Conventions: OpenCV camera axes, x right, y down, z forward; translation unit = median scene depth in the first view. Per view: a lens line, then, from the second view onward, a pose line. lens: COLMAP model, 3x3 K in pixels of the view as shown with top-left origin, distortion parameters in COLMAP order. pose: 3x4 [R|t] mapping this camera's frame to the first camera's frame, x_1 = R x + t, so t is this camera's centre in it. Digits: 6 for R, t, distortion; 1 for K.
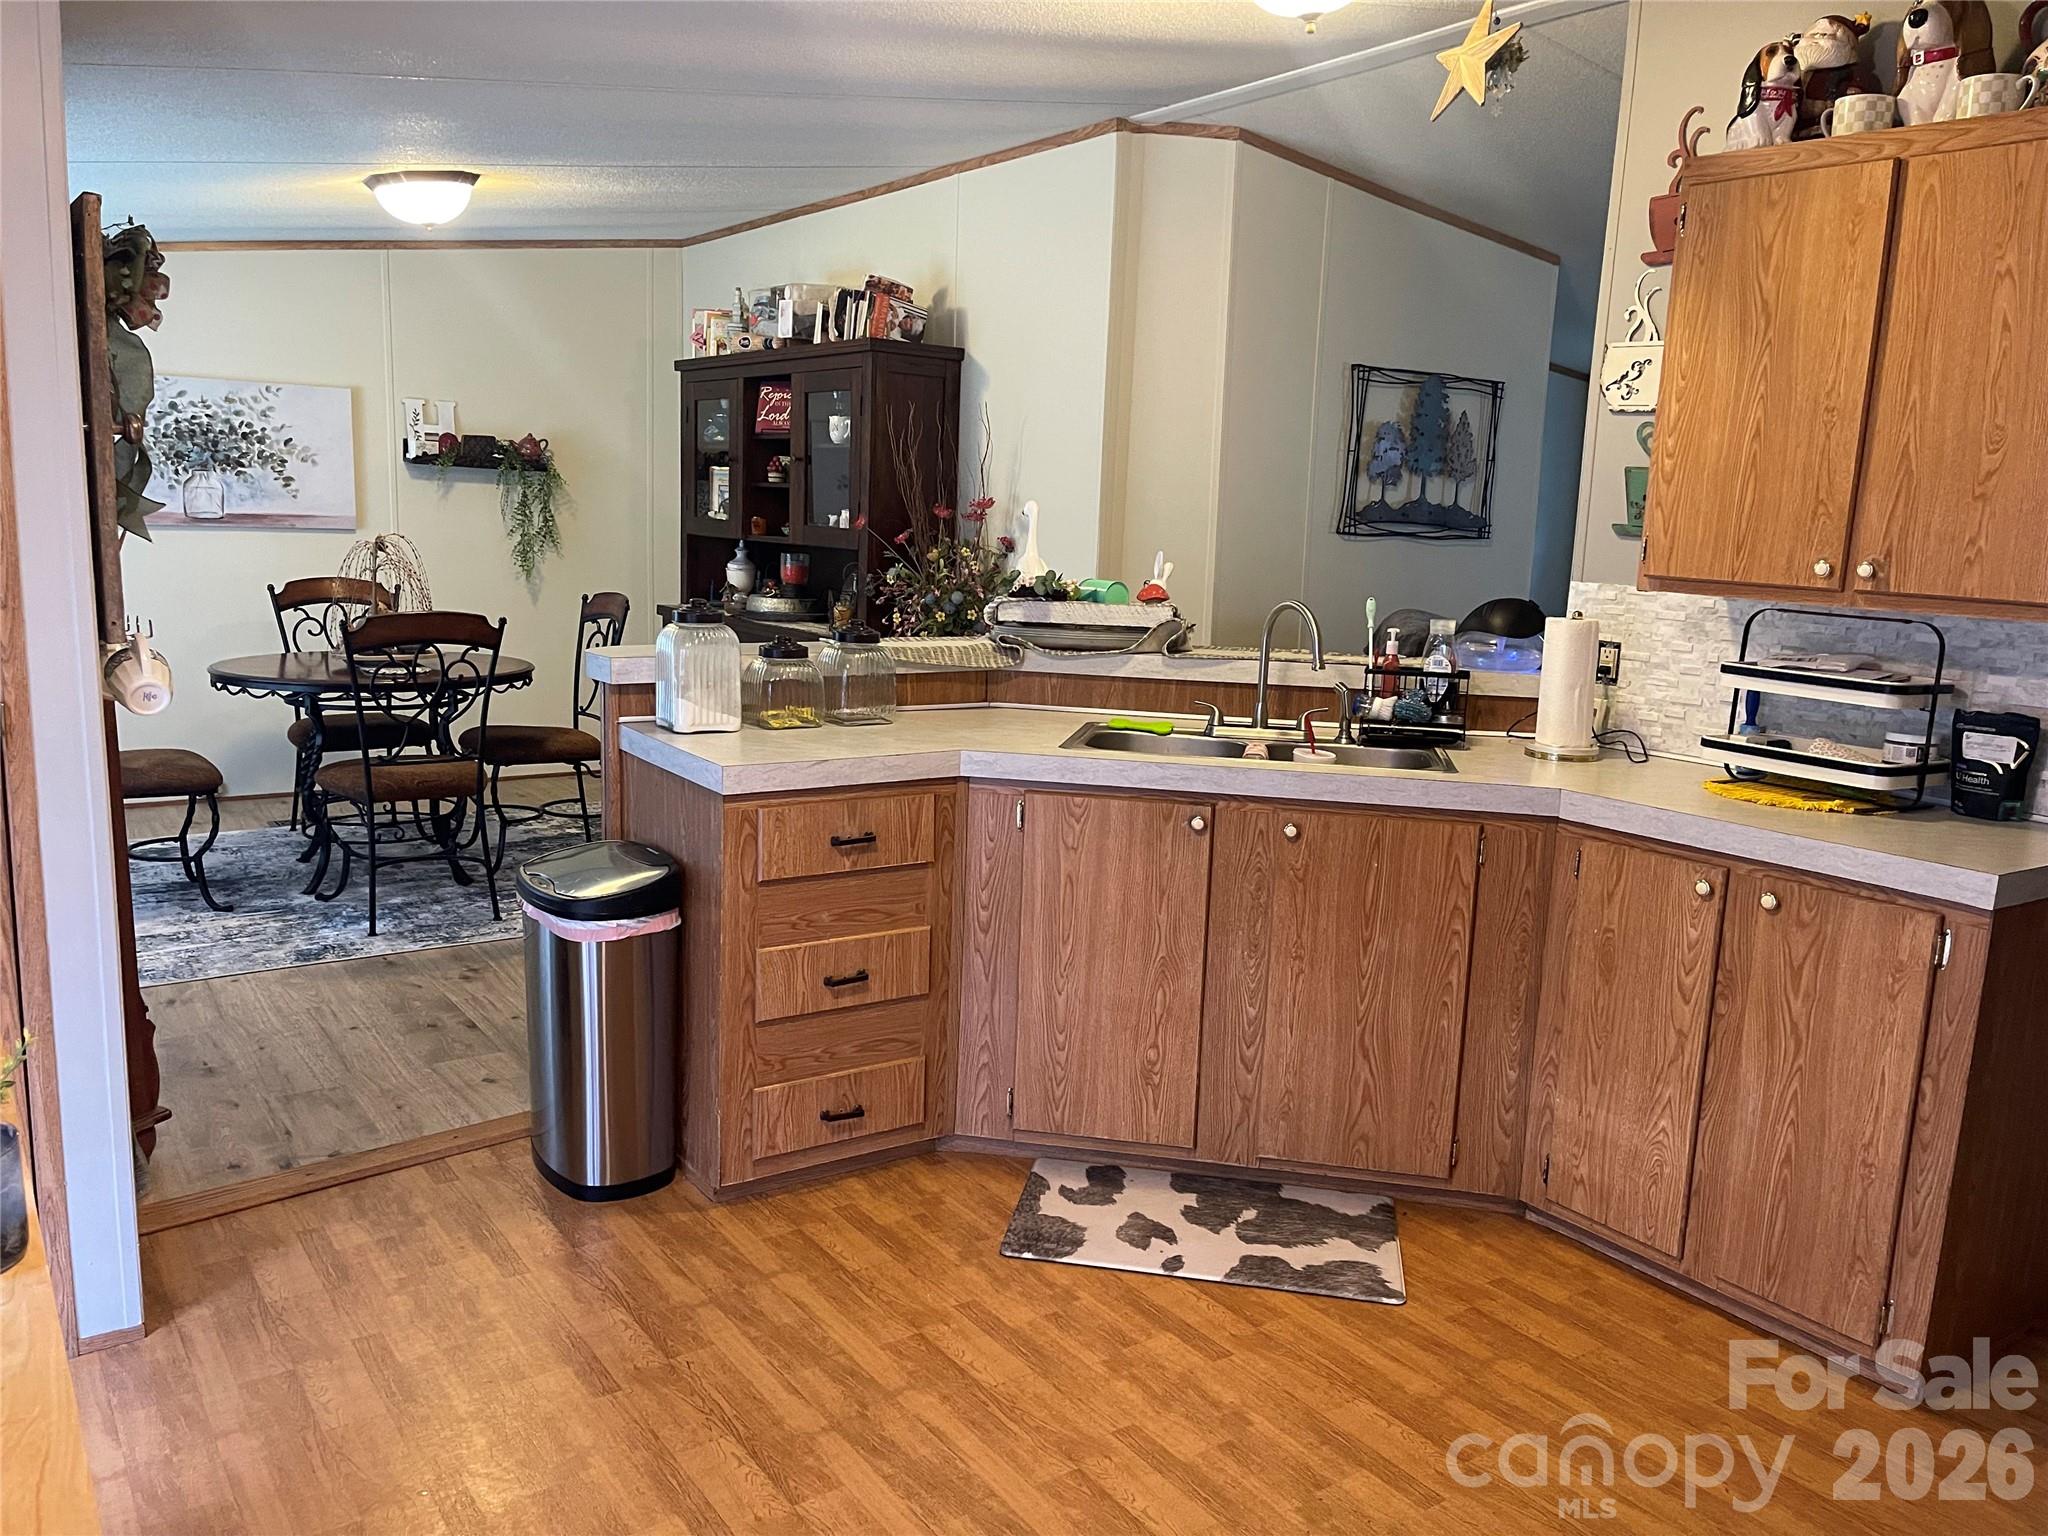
lens RADIAL K [[1533.6, 0, 1023.3], [0, 1533.6, 774.0], [0, 0, 1]] dist [0.048564, -0.076623]
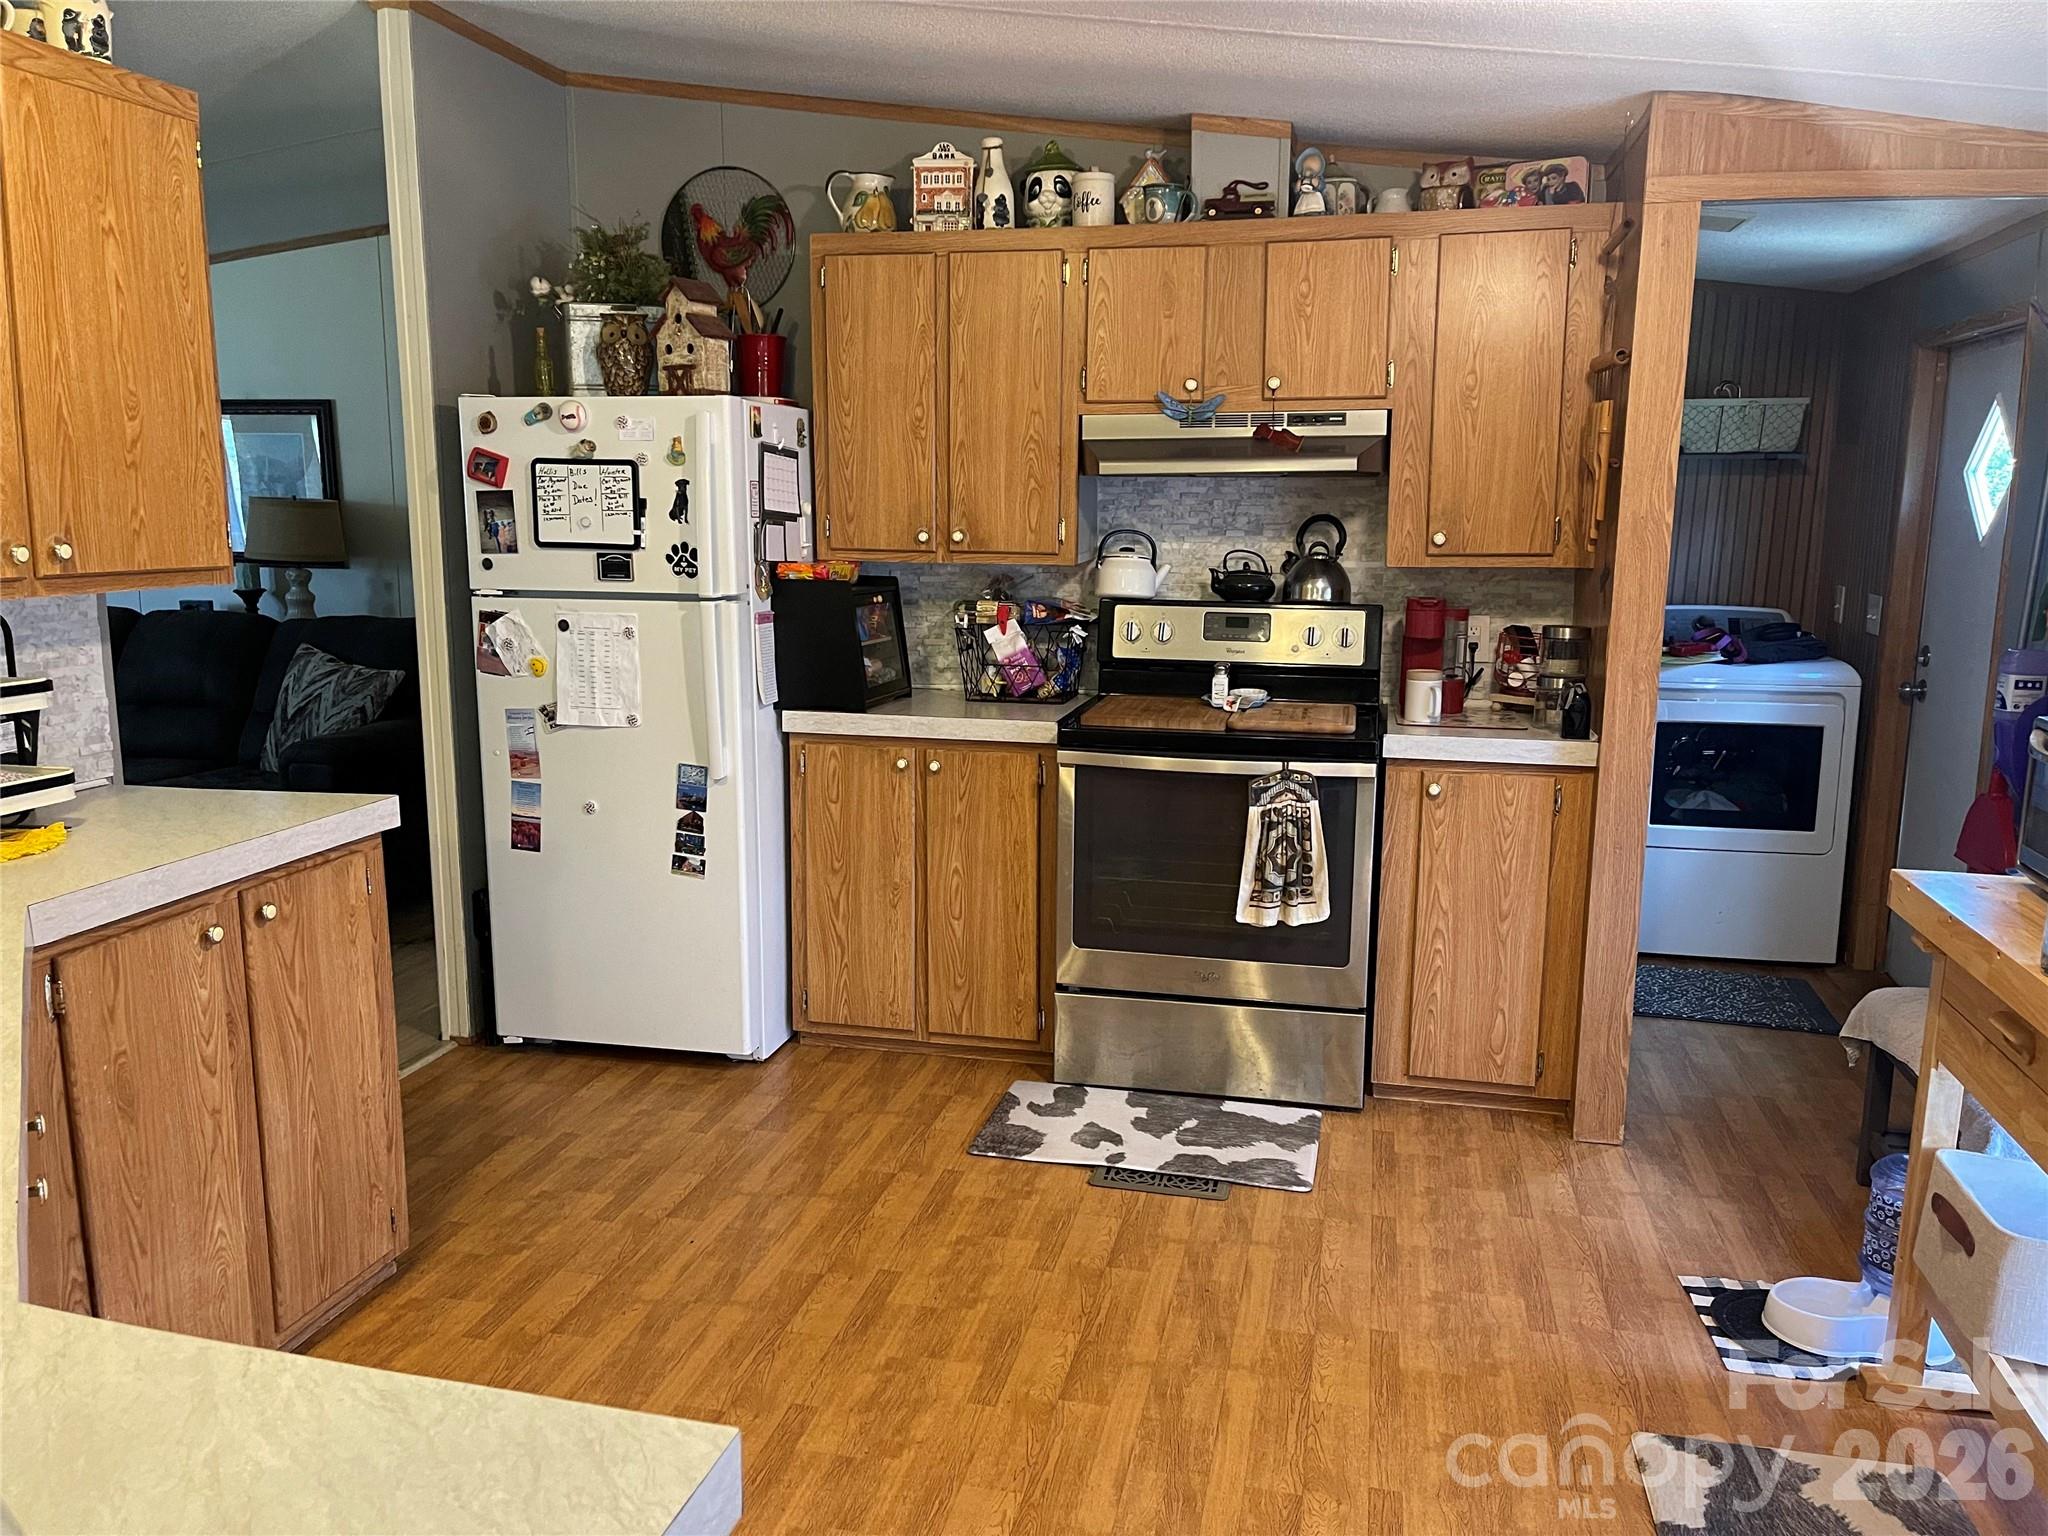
lens RADIAL K [[1533.6, 0, 1023.3], [0, 1533.6, 774.0], [0, 0, 1]] dist [0.048564, -0.076623]
pose [[-0.658592, -0.175124, 0.731839, -0.482441], [0.100648, 0.943305, 0.316300, -0.245374], [-0.745739, 0.281970, -0.603627, 1.215471]]
